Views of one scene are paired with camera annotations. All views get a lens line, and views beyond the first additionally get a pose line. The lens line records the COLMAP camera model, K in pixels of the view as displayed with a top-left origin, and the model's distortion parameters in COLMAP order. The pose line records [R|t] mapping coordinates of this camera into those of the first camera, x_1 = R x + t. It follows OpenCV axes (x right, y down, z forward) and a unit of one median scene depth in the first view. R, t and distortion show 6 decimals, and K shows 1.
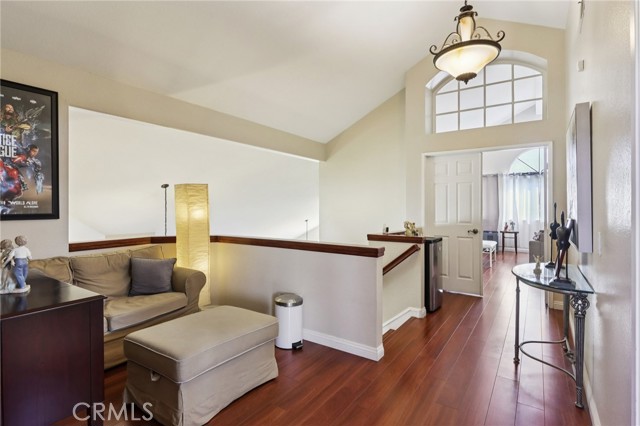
lens RADIAL K [[326.1, 0, 318.0], [0, 326.1, 208.2], [0, 0, 1]] dist [0.005725, -0.001747]
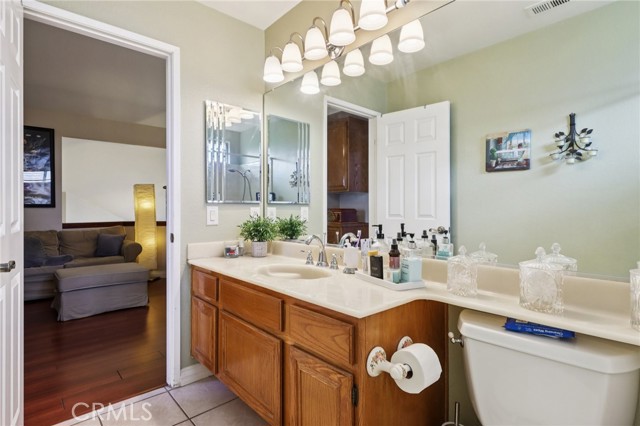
lens RADIAL K [[326.1, 0, 321.7], [0, 326.1, 211.0], [0, 0, 1]] dist [0.005725, -0.001747]
pose [[0.974149, -0.000735, -0.225907, 0.827809], [0.000755, 1.000000, 0.000001, 0.049497], [0.225907, -0.000172, 0.974149, -0.266492]]
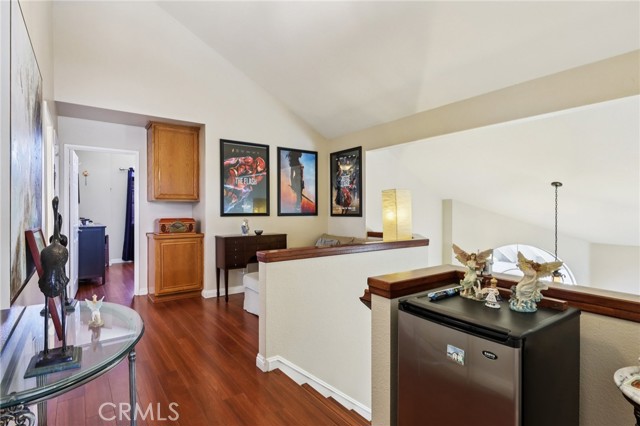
lens RADIAL K [[326.1, 0, 320.0], [0, 326.1, 213.1], [0, 0, 1]] dist [0.005725, -0.001747]
pose [[-0.336612, 0.005492, -0.941627, 0.930482], [-0.002473, 0.999974, 0.006716, 0.000913], [0.941640, 0.004589, -0.336590, 1.344252]]
